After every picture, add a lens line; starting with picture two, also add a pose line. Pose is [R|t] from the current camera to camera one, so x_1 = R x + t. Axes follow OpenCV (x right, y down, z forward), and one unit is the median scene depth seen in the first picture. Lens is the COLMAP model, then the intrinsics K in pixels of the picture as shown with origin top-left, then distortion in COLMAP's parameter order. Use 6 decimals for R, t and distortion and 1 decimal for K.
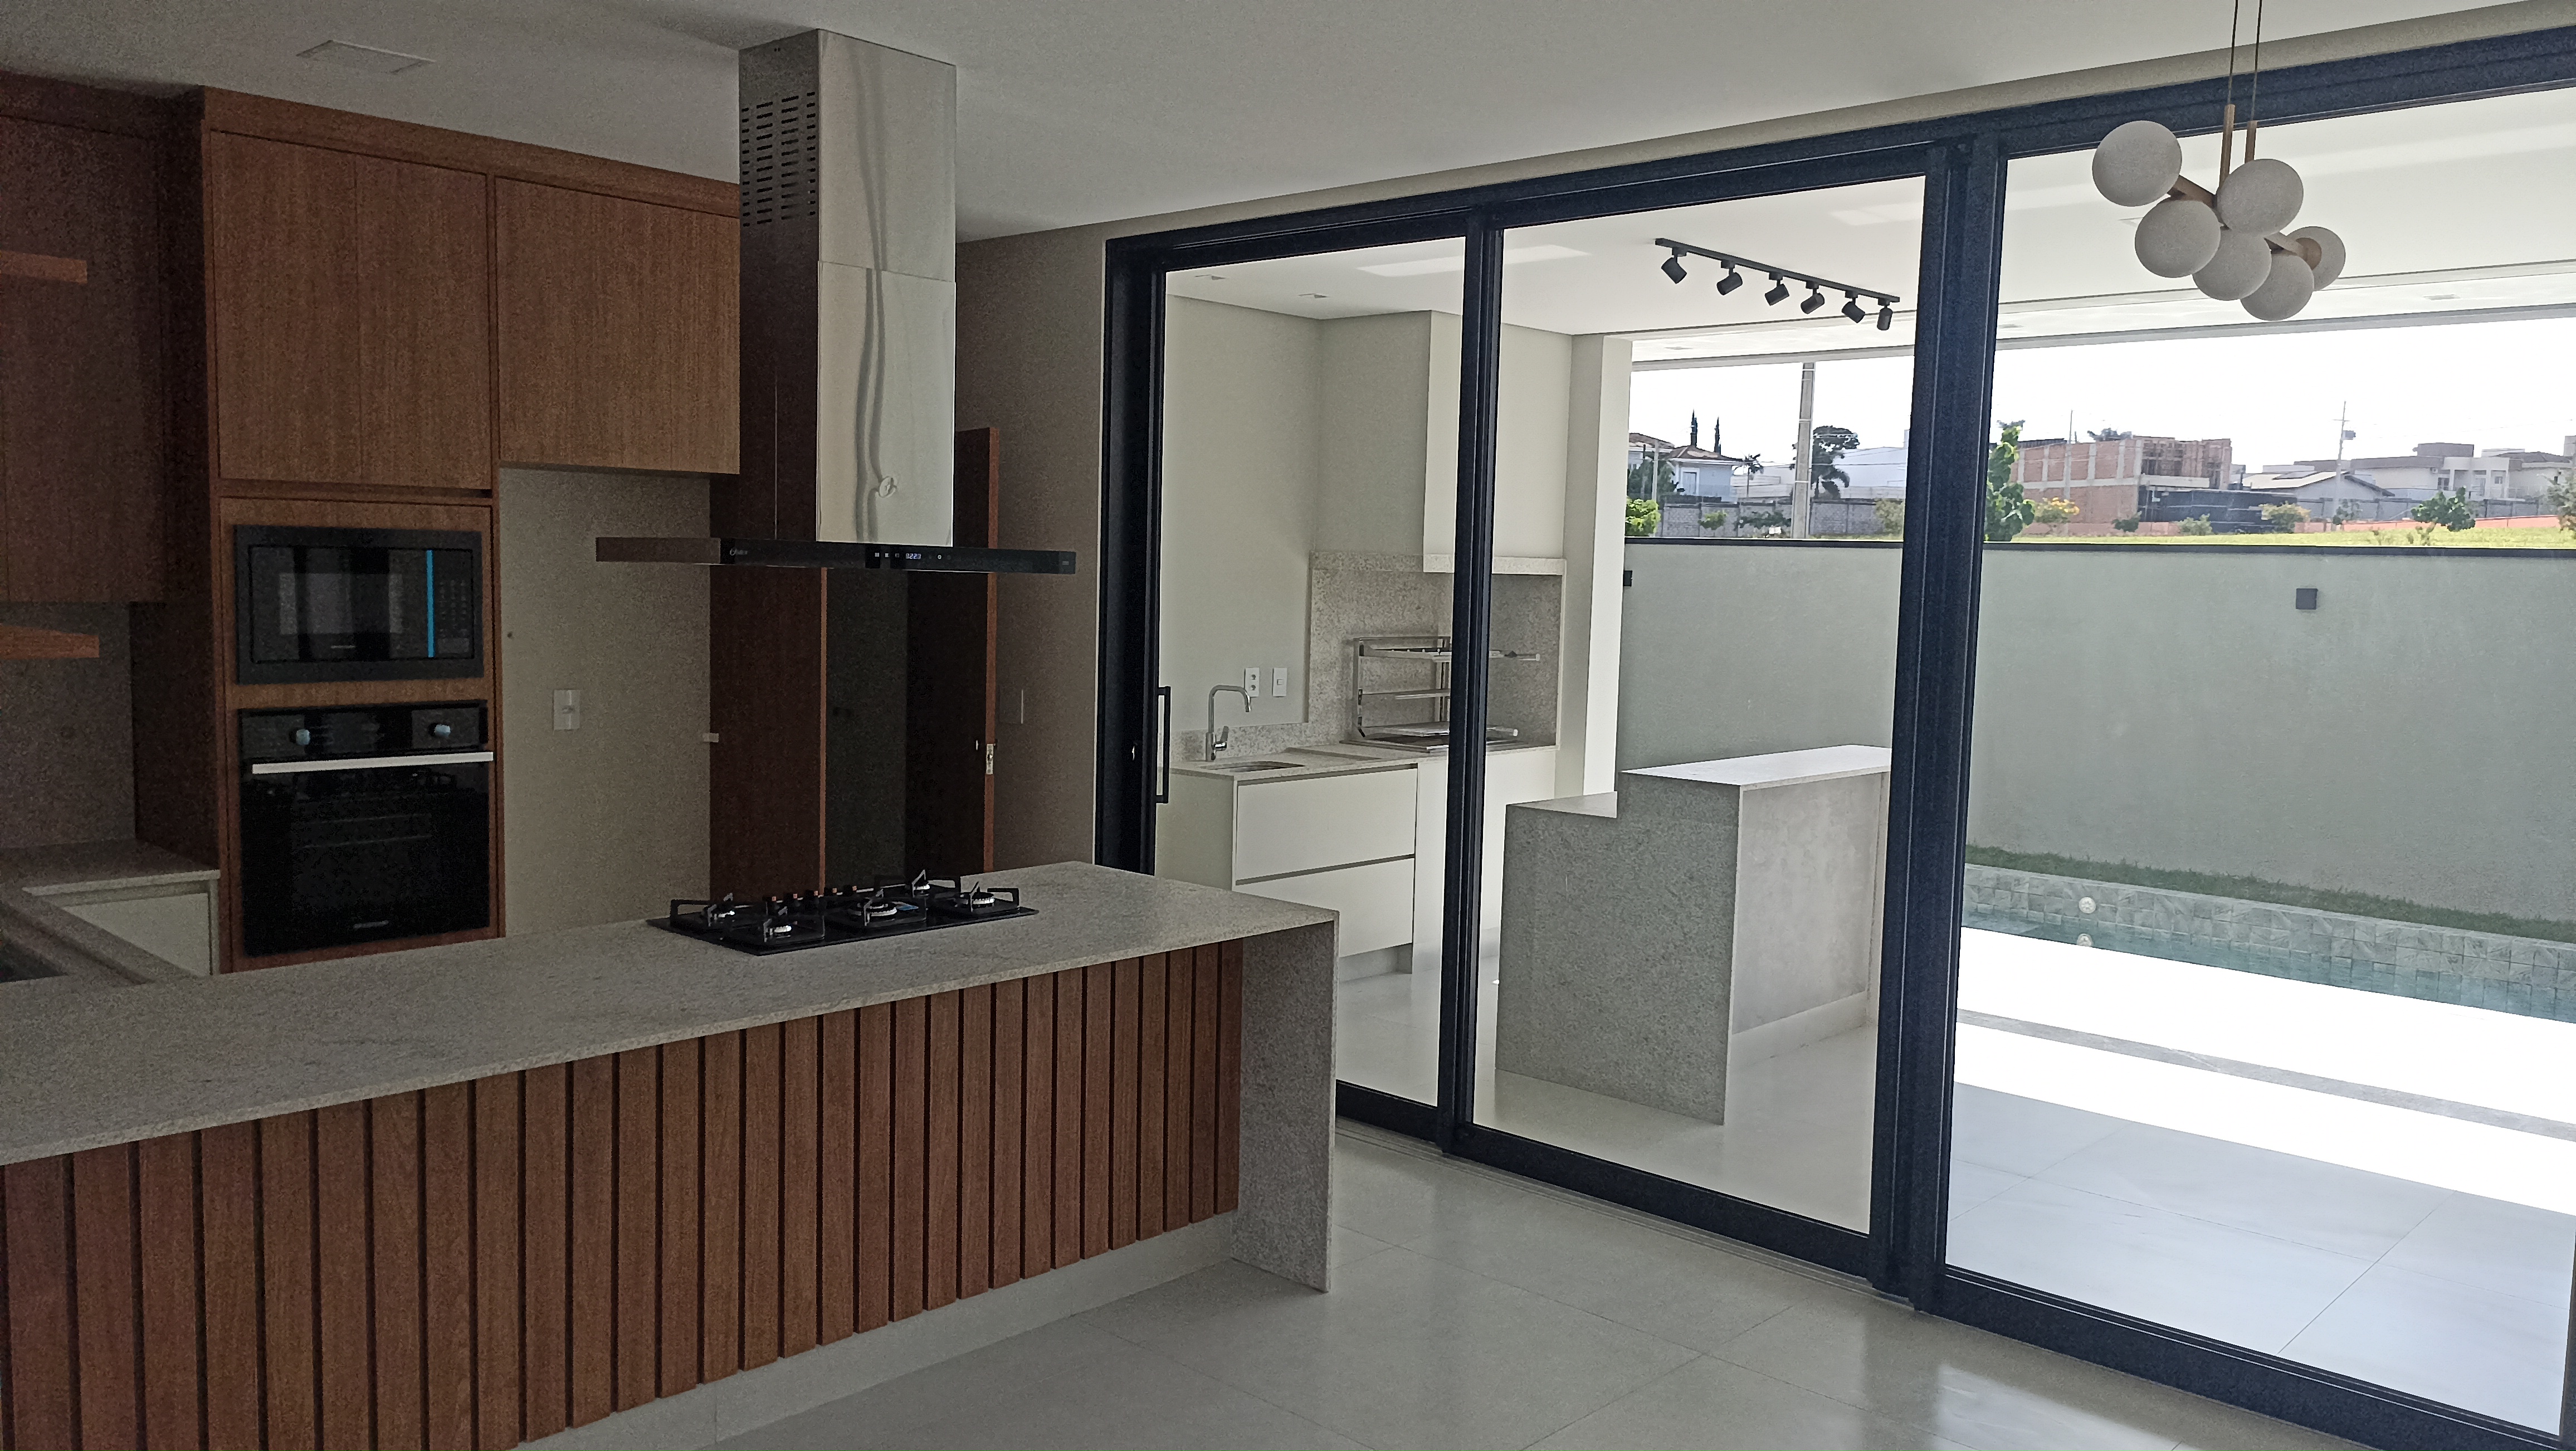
lens RADIAL K [[1901.7, 0, 1291.4], [0, 1901.7, 735.0], [0, 0, 1]] dist [0.057872, -0.065459]
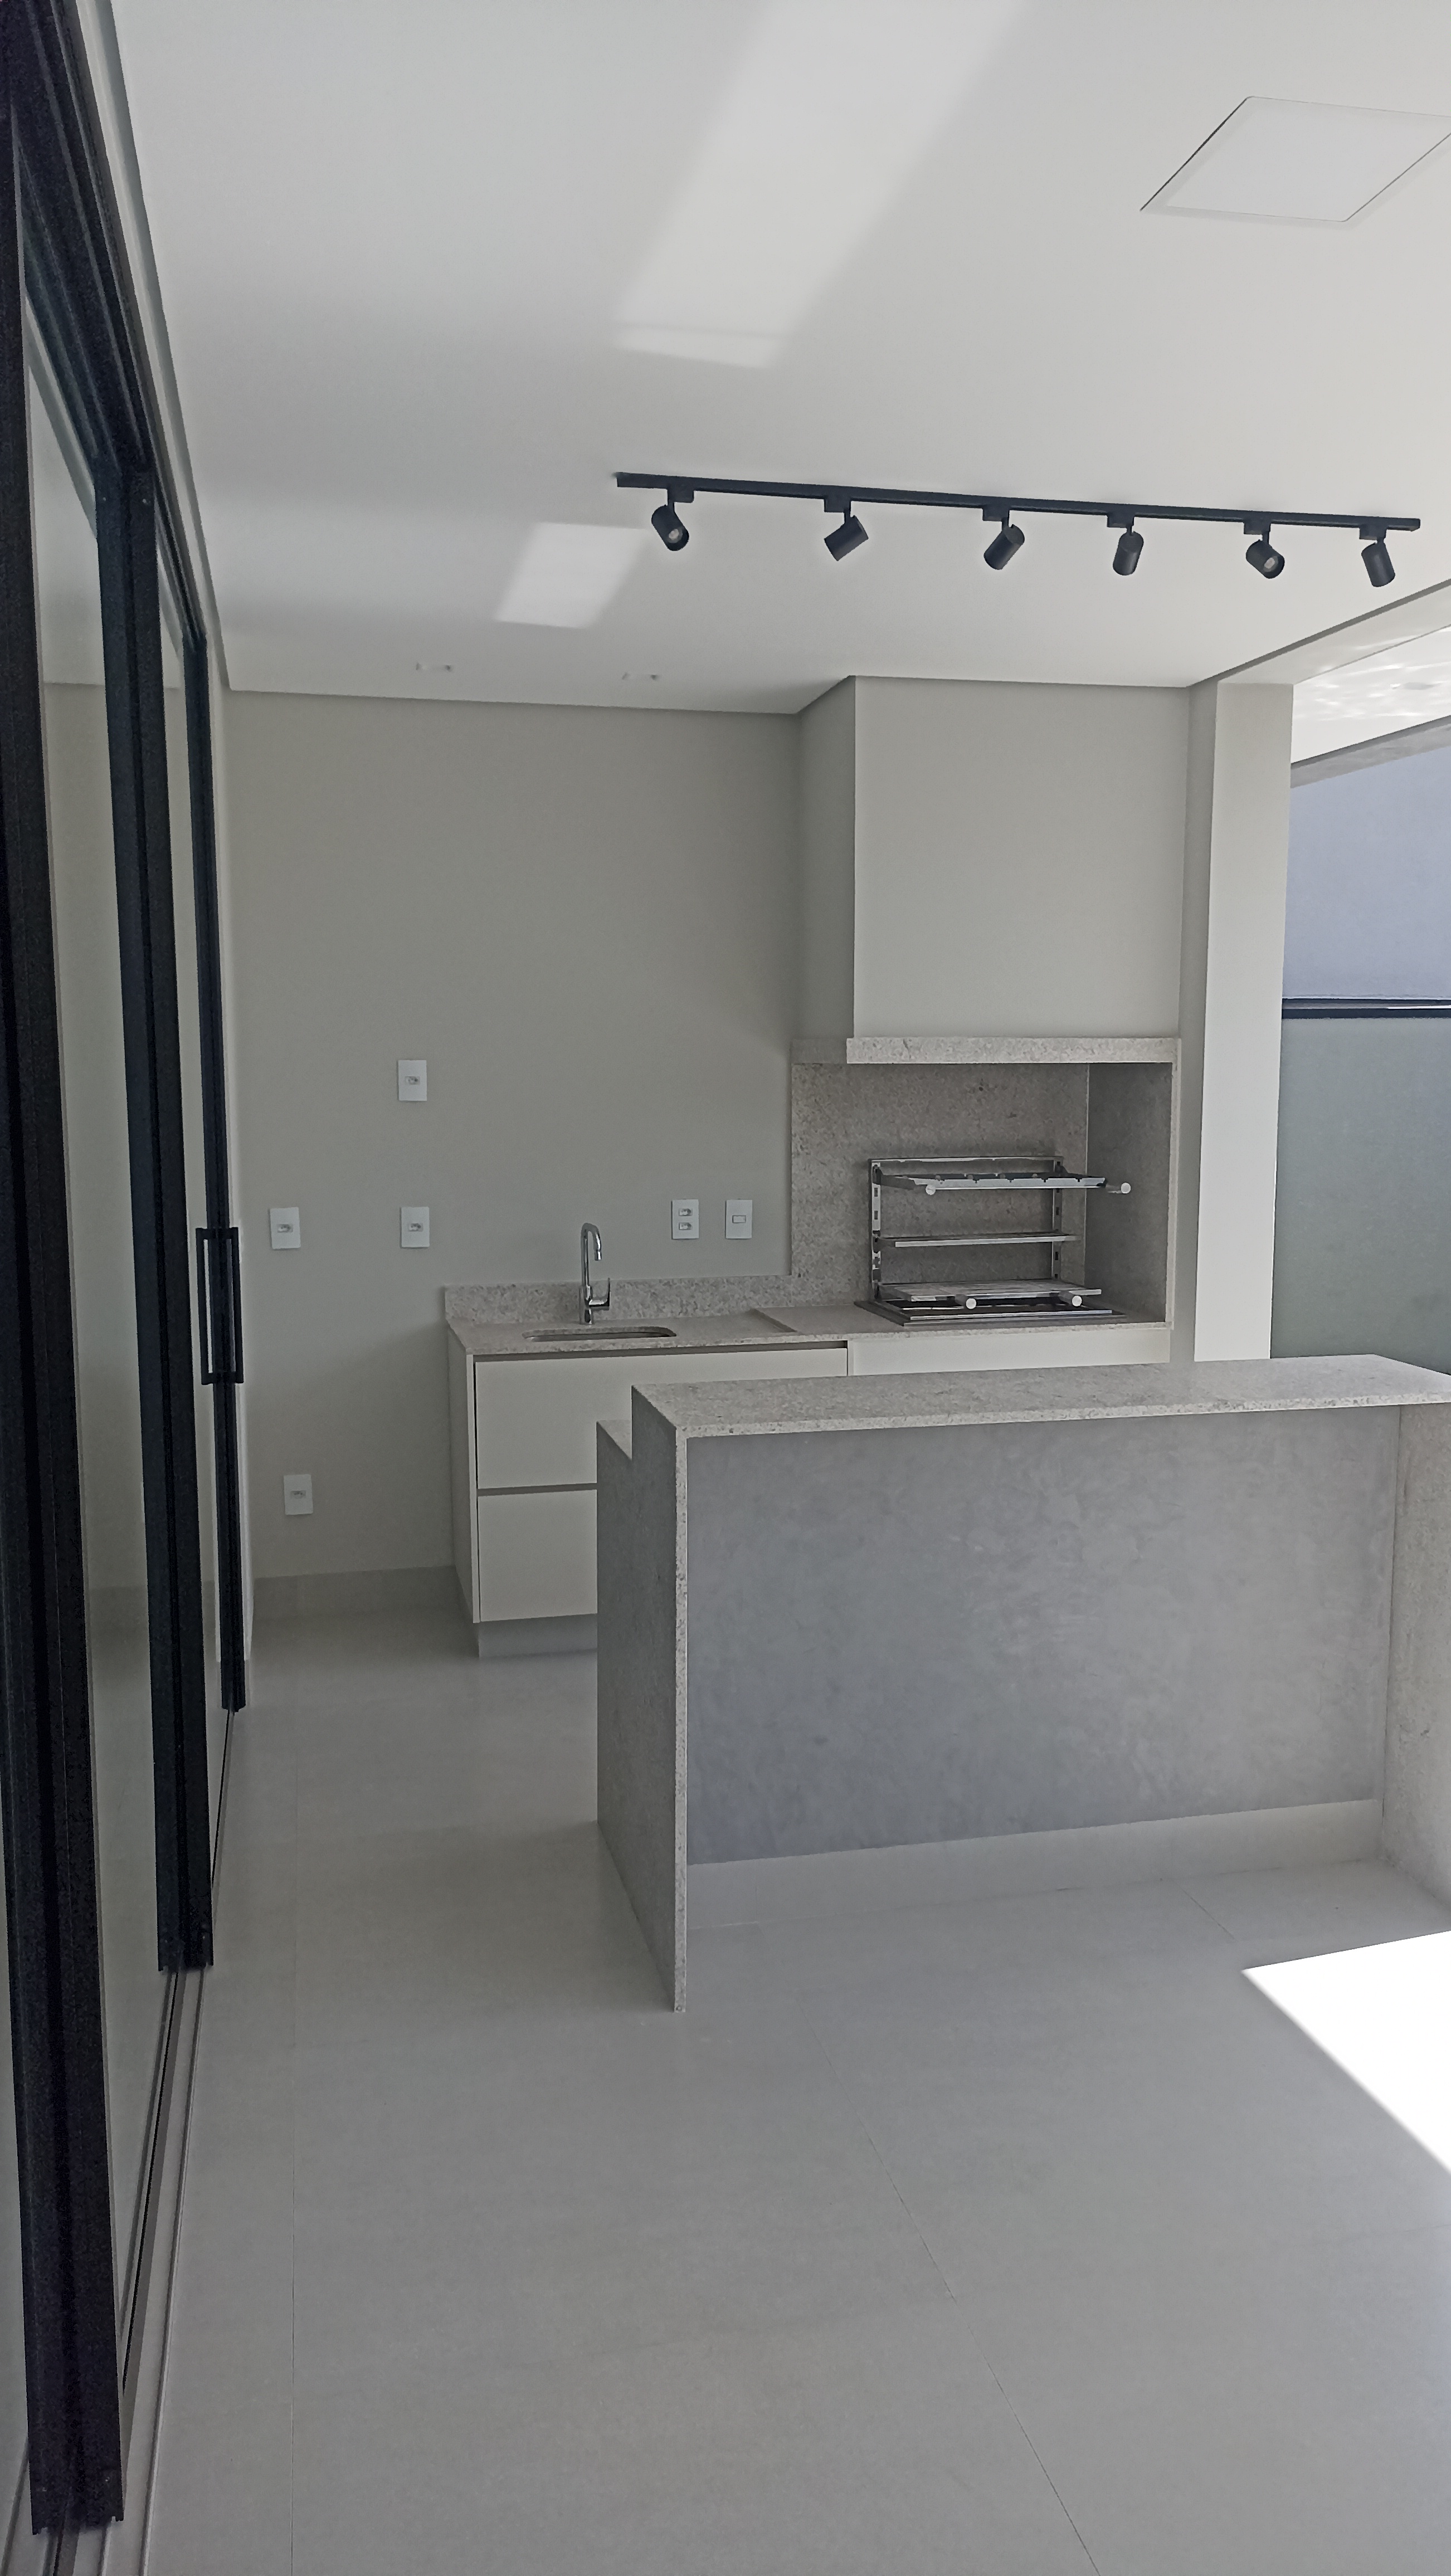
lens RADIAL K [[1899.5, 0, 717.0], [0, 1899.5, 1300.1], [0, 0, 1]] dist [0.031693, 0.000095]
pose [[0.825041, 0.040544, -0.563617, 0.637369], [-0.024430, 0.999049, 0.036107, -0.036534], [0.564545, -0.016020, 0.825247, 0.617667]]
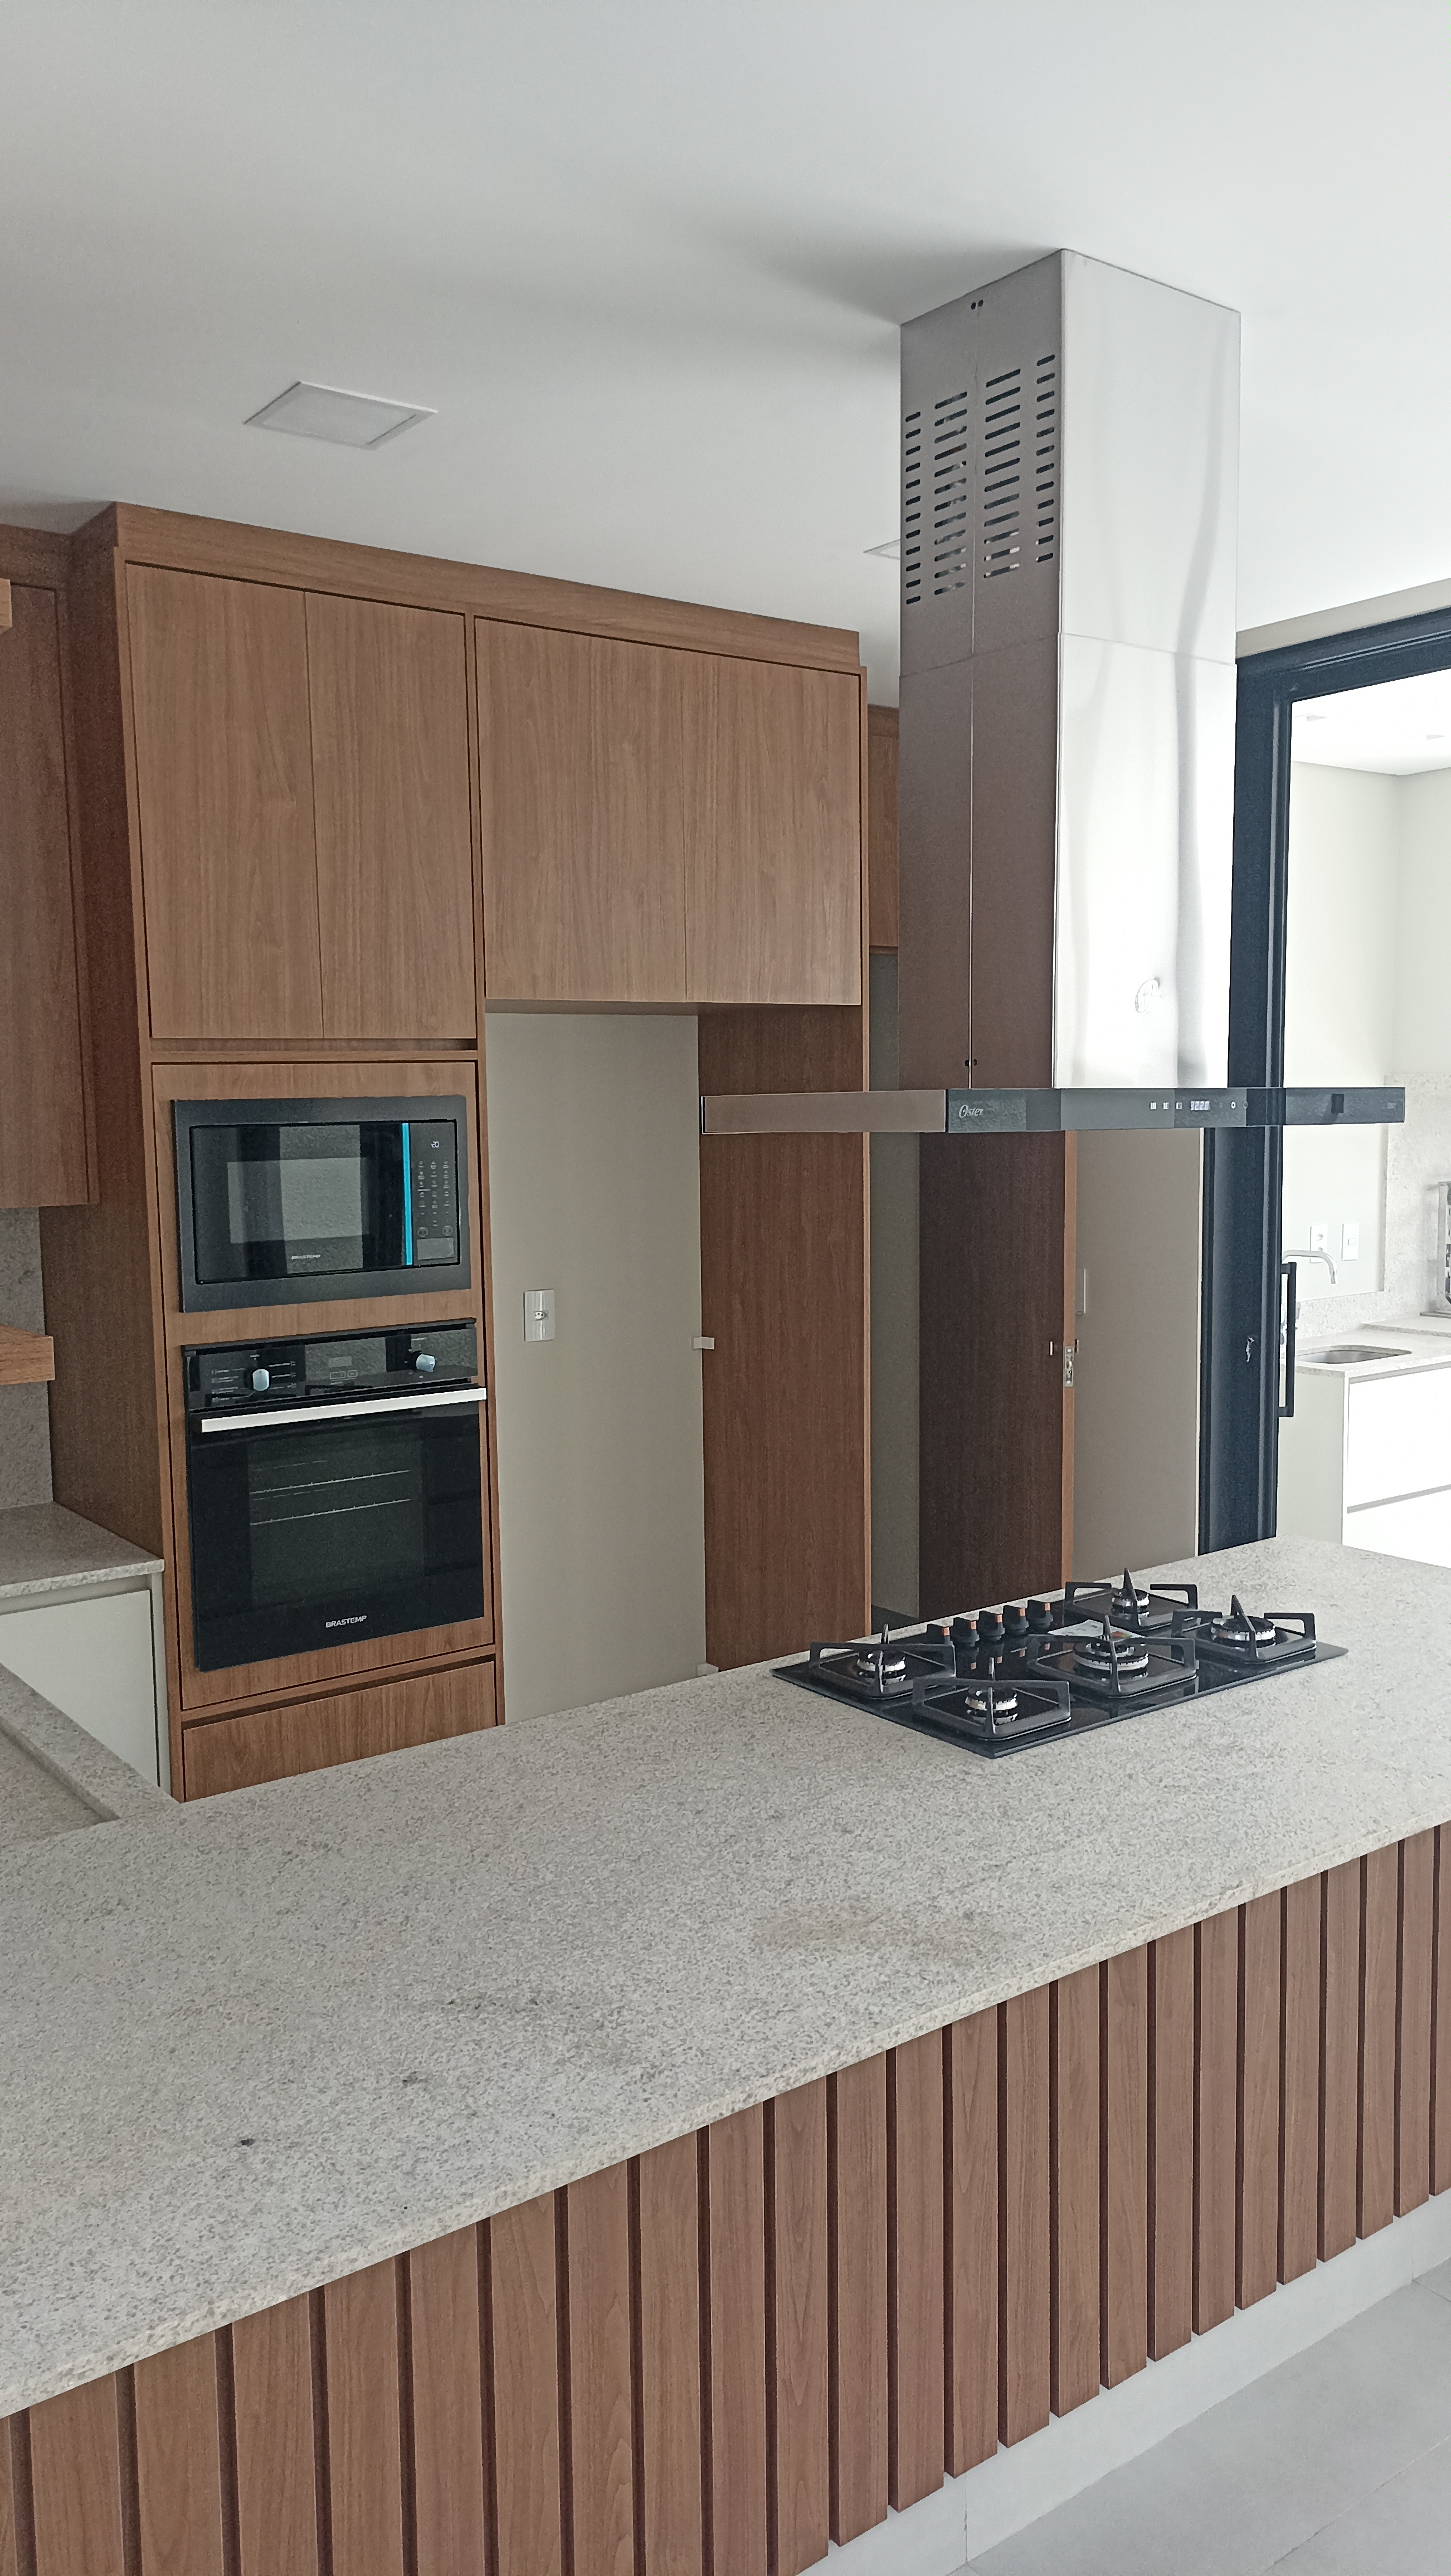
lens RADIAL K [[1901.7, 0, 725.5], [0, 1901.7, 1288.0], [0, 0, 1]] dist [0.057872, -0.065459]
pose [[0.983015, -0.022546, -0.182136, -0.184674], [0.024313, 0.999676, 0.007476, -0.033144], [0.181908, -0.011778, 0.983245, 0.279173]]
